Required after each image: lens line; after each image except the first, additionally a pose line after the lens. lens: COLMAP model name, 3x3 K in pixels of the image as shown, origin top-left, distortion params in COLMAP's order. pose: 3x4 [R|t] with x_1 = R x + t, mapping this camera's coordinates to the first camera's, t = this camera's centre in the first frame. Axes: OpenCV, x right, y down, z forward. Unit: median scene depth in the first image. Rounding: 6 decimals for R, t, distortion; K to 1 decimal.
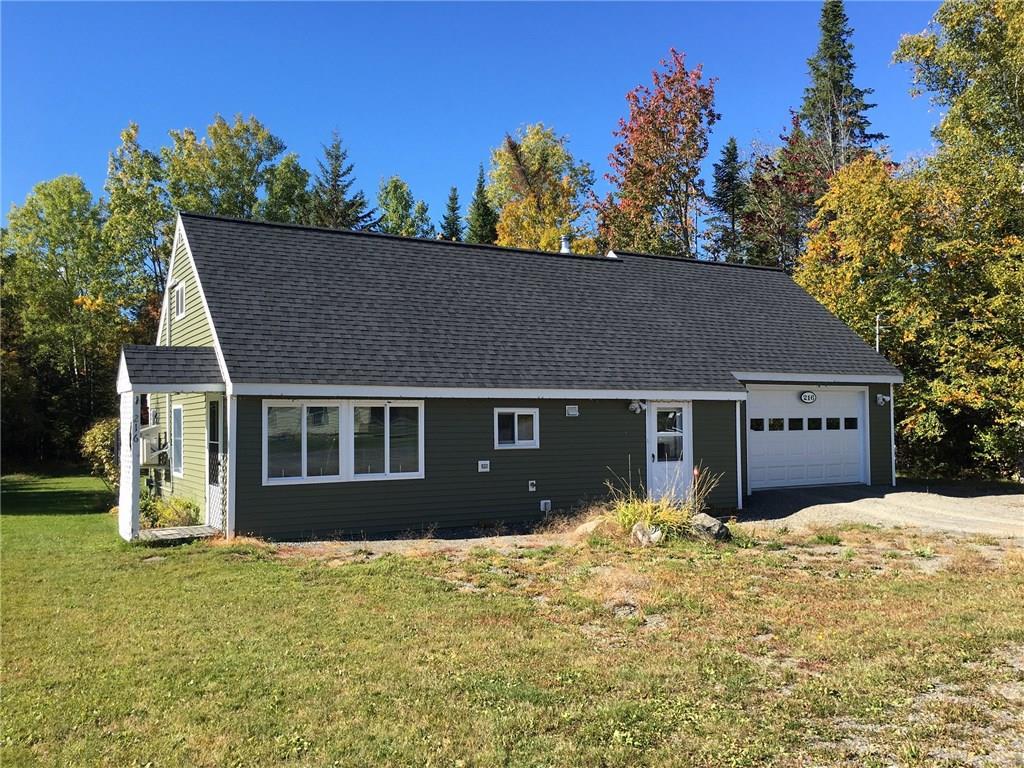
lens RADIAL K [[875.8, 0, 512.2], [0, 875.8, 382.8], [0, 0, 1]] dist [0.010746, 0.003710]
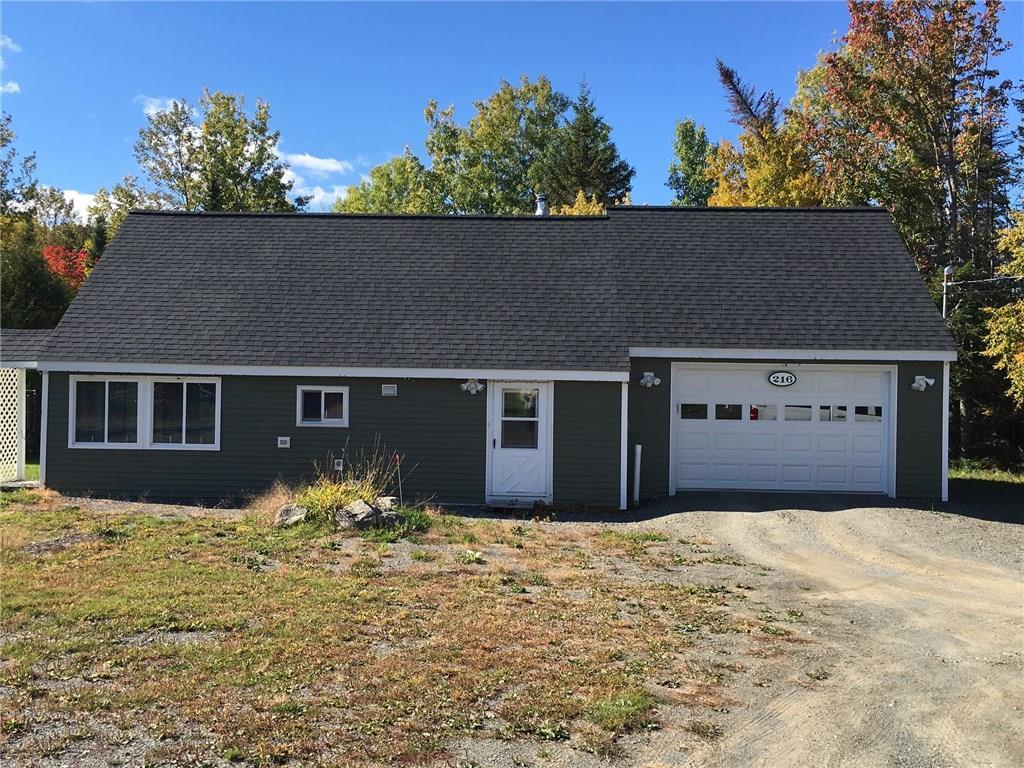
lens RADIAL K [[993.3, 0, 512.7], [0, 993.3, 386.2], [0, 0, 1]] dist [0.065137, 0.000000]
pose [[0.847294, 0.019209, -0.530776, 0.783712], [0.000187, 0.999335, 0.036465, -0.012437], [0.531124, -0.030996, 0.846727, 0.149758]]
